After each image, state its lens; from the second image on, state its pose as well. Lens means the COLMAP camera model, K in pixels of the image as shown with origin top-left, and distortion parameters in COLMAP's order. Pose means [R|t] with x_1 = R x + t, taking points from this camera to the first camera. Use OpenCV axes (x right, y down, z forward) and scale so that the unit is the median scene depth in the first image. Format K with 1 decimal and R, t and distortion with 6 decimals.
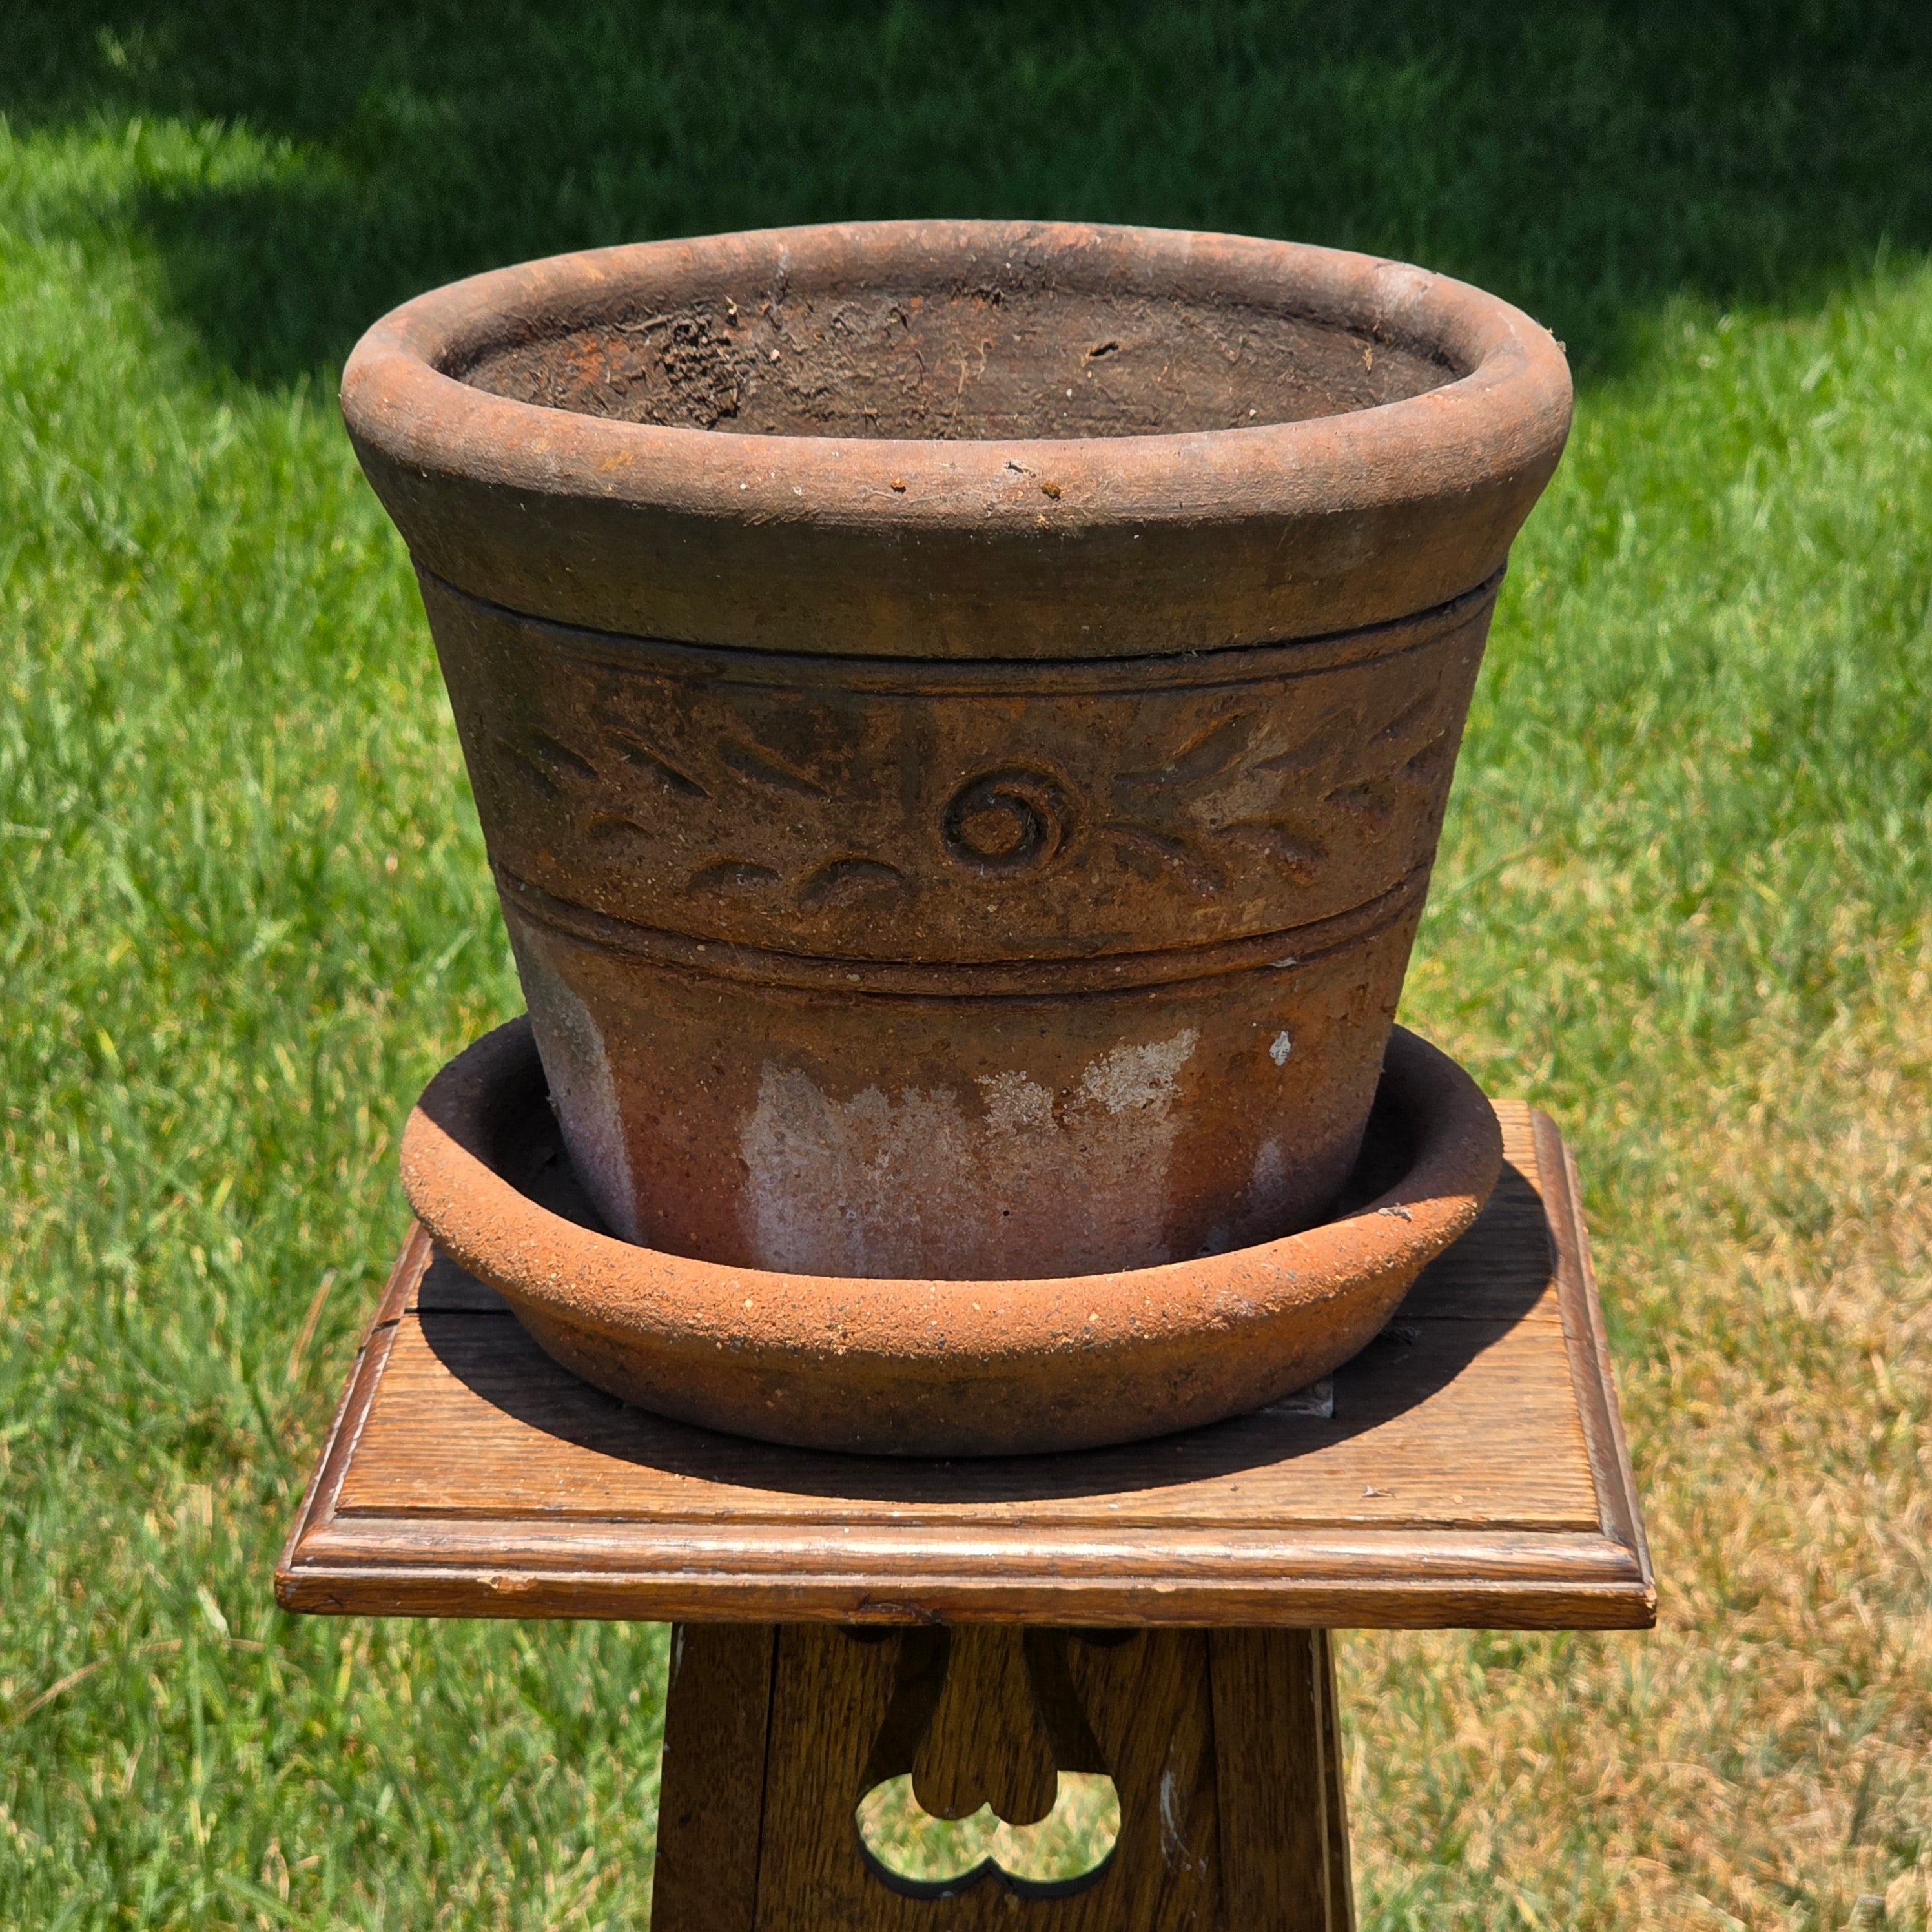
lens RADIAL K [[5032.5, 0, 965.7], [0, 5032.5, 830.8], [0, 0, 1]] dist [-0.495658, 8.241655]
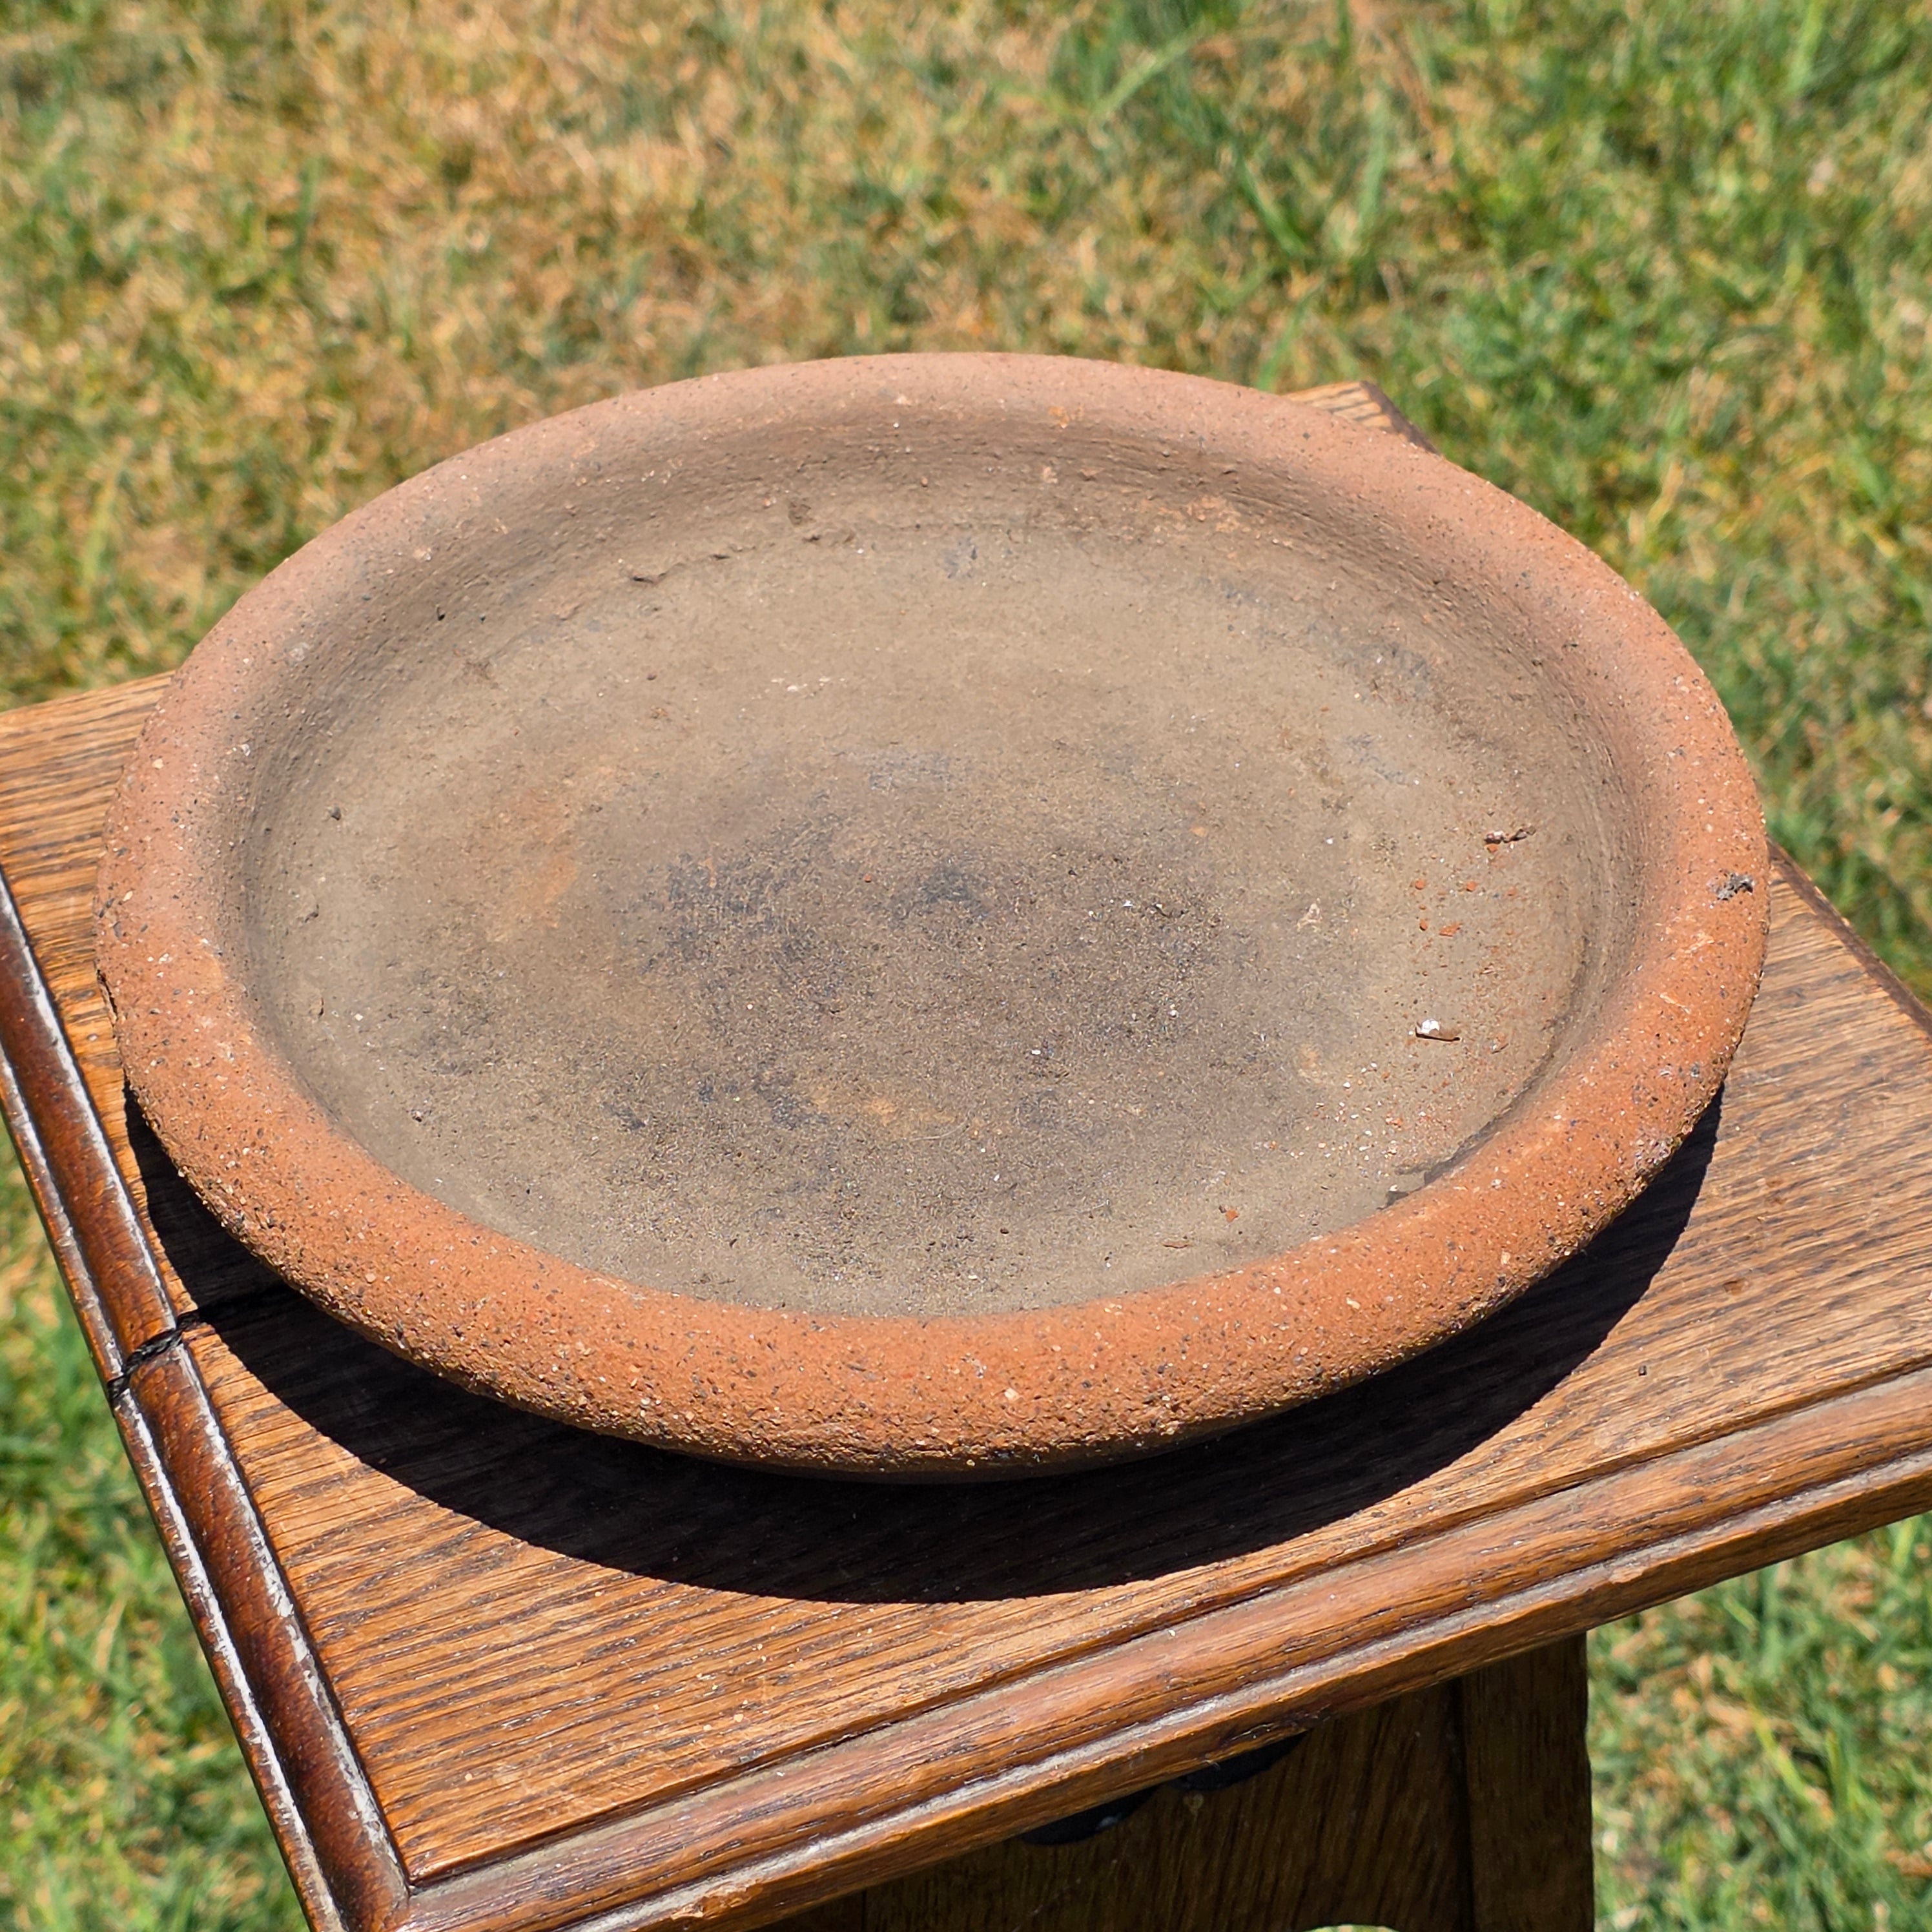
lens RADIAL K [[4433.7, 0, 965.2], [0, 4433.7, 799.3], [0, 0, 1]] dist [0.269678, -0.930286]
pose [[0.905045, -0.271481, 0.327402, -0.209873], [0.128521, 0.908364, 0.397941, -0.195140], [-0.405433, -0.318077, 0.857001, 0.545833]]
